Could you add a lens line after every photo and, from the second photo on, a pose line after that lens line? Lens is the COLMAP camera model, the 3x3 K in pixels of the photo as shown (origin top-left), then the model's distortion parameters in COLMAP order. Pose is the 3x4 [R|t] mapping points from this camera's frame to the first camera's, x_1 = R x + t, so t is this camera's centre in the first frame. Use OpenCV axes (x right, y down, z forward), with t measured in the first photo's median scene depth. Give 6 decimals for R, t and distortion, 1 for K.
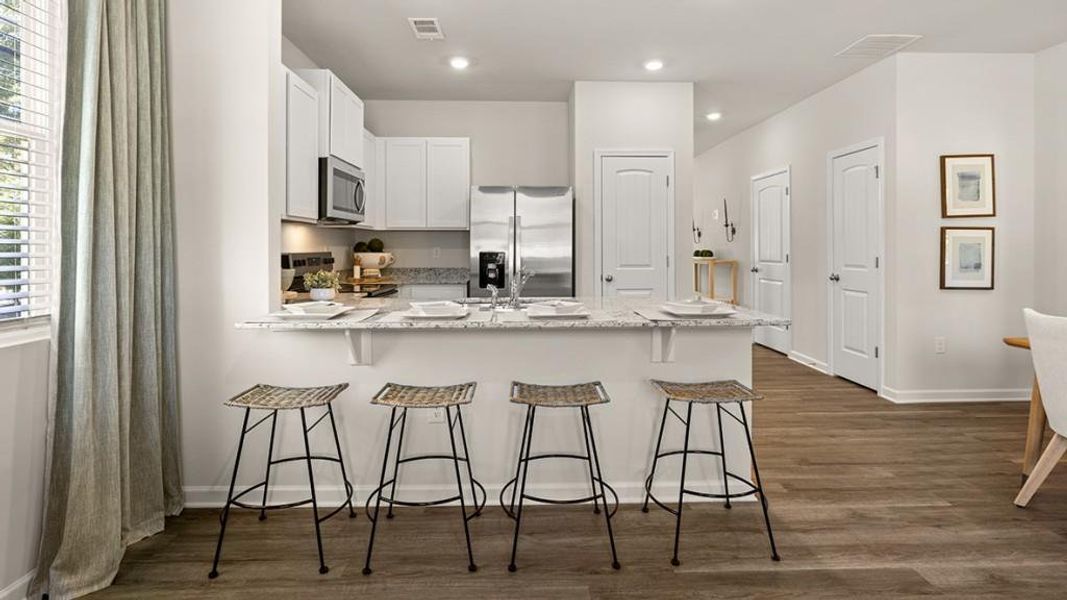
lens RADIAL K [[503.9, 0, 532.4], [0, 503.9, 248.8], [0, 0, 1]] dist [-0.008536, 0.000629]
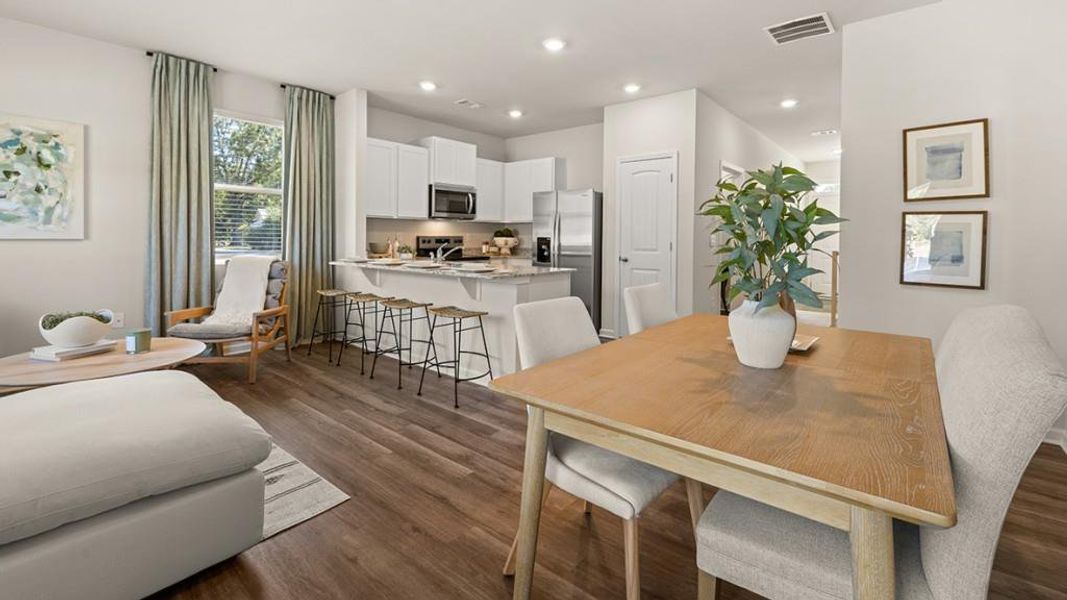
lens RADIAL K [[460.7, 0, 526.7], [0, 460.7, 243.7], [0, 0, 1]] dist [-0.008162, 0.000140]
pose [[0.744386, 0.018399, -0.667496, 0.856036], [-0.012144, 0.999828, 0.014017, 0.007358], [0.667639, -0.002328, 0.744481, -0.021585]]
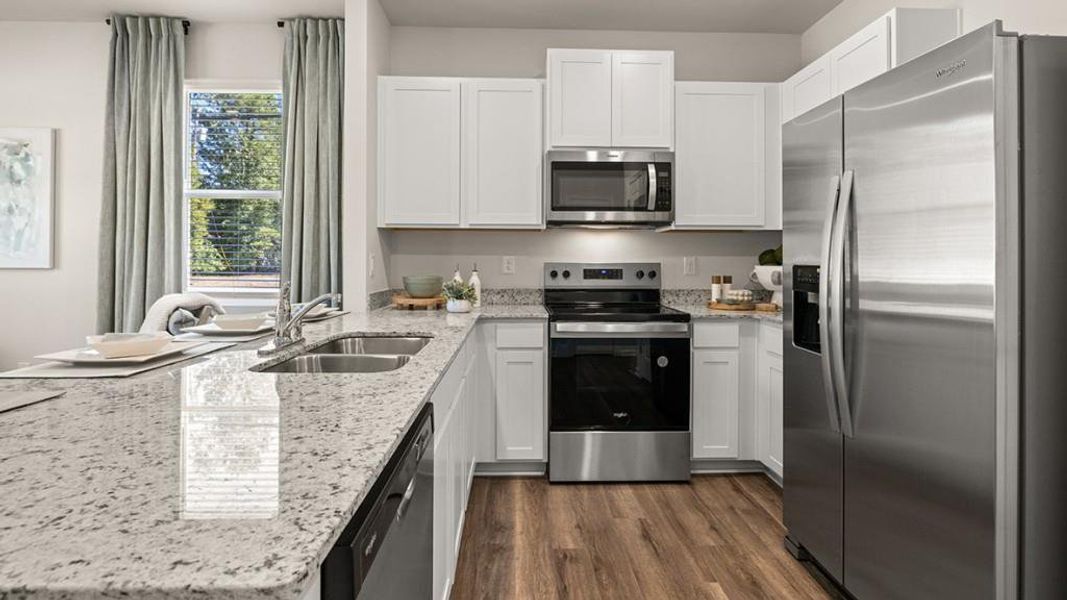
lens RADIAL K [[503.9, 0, 547.3], [0, 503.9, 257.8], [0, 0, 1]] dist [-0.008536, 0.000629]
pose [[0.002426, -0.006558, -0.999976, 0.395024], [-0.007089, 0.999953, -0.006575, 0.004372], [0.999972, 0.007105, 0.002380, 0.877686]]
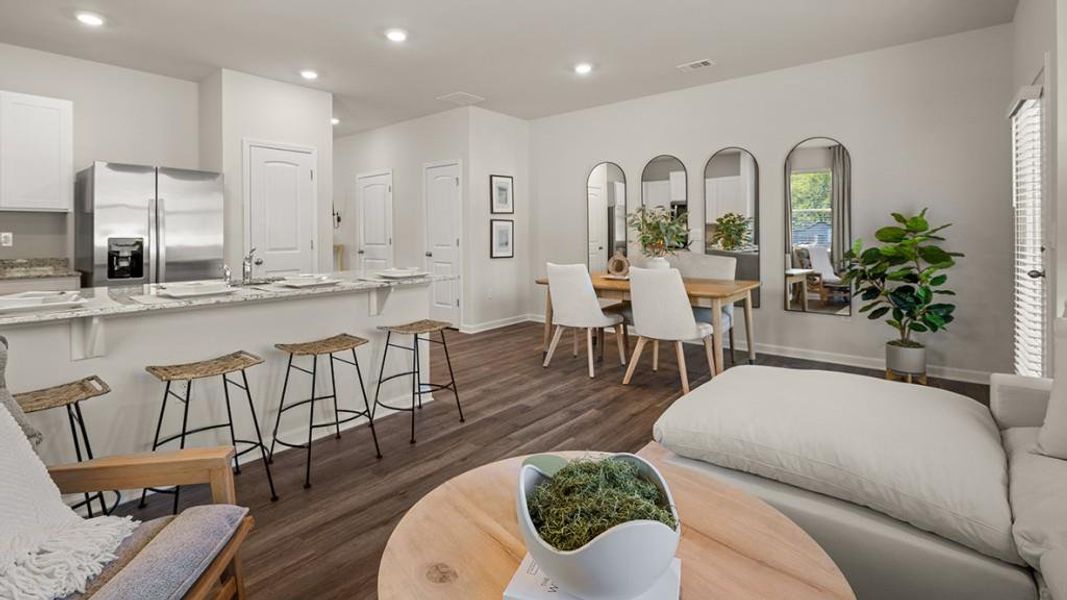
lens RADIAL K [[485.5, 0, 509.1], [0, 485.5, 233.5], [0, 0, 1]] dist [-0.004574, -0.000363]
pose [[0.678457, -0.001966, 0.734637, -0.278305], [0.007335, 0.999965, -0.004098, 0.008110], [-0.734603, 0.008168, 0.678448, -0.091334]]
